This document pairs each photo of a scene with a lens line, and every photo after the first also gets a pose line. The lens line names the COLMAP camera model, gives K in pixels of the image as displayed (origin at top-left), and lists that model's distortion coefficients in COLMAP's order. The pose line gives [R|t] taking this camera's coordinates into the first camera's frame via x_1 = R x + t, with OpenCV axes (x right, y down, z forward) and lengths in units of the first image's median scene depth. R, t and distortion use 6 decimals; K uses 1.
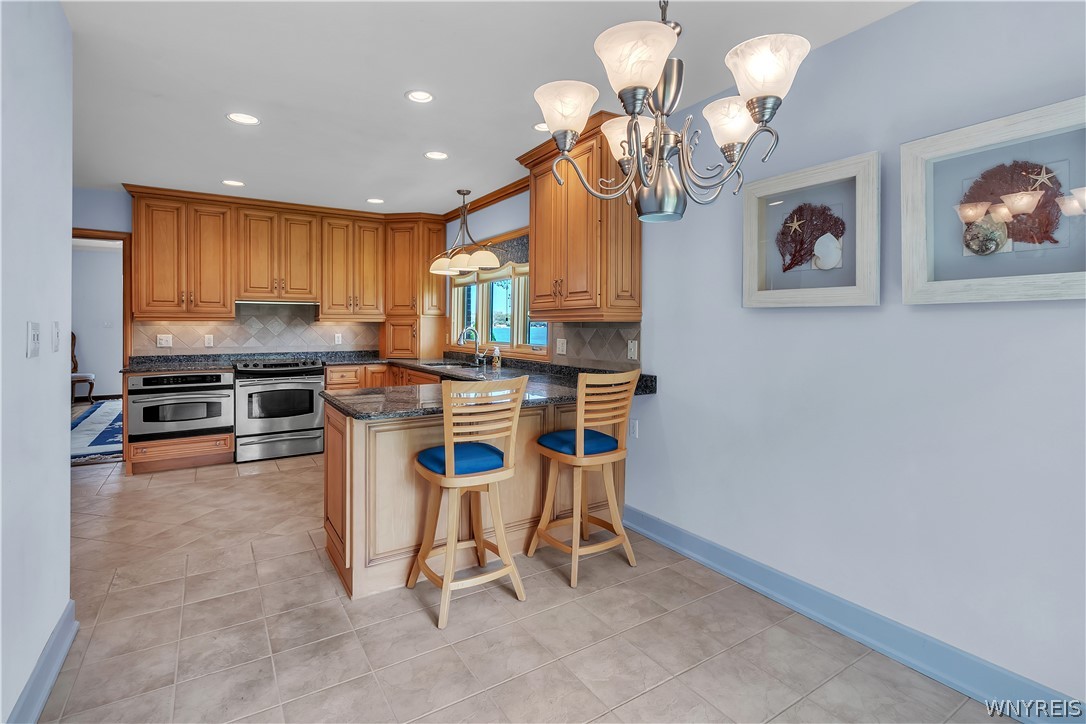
lens RADIAL K [[510.1, 0, 538.5], [0, 510.1, 328.8], [0, 0, 1]] dist [0.003094, -0.000427]
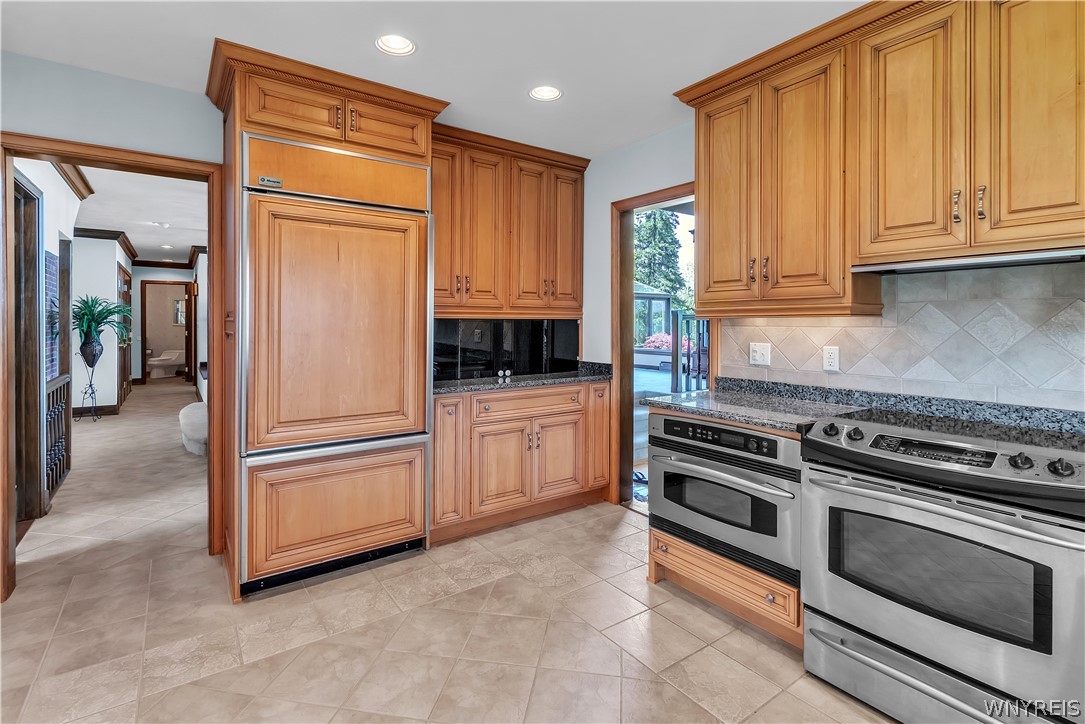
lens RADIAL K [[509.7, 0, 543.0], [0, 509.7, 325.6], [0, 0, 1]] dist [0.003094, -0.000427]
pose [[0.046782, 0.002548, -0.998902, -0.194674], [-0.008746, 0.999959, 0.002141, -0.006213], [0.998867, 0.008636, 0.046802, 0.747960]]
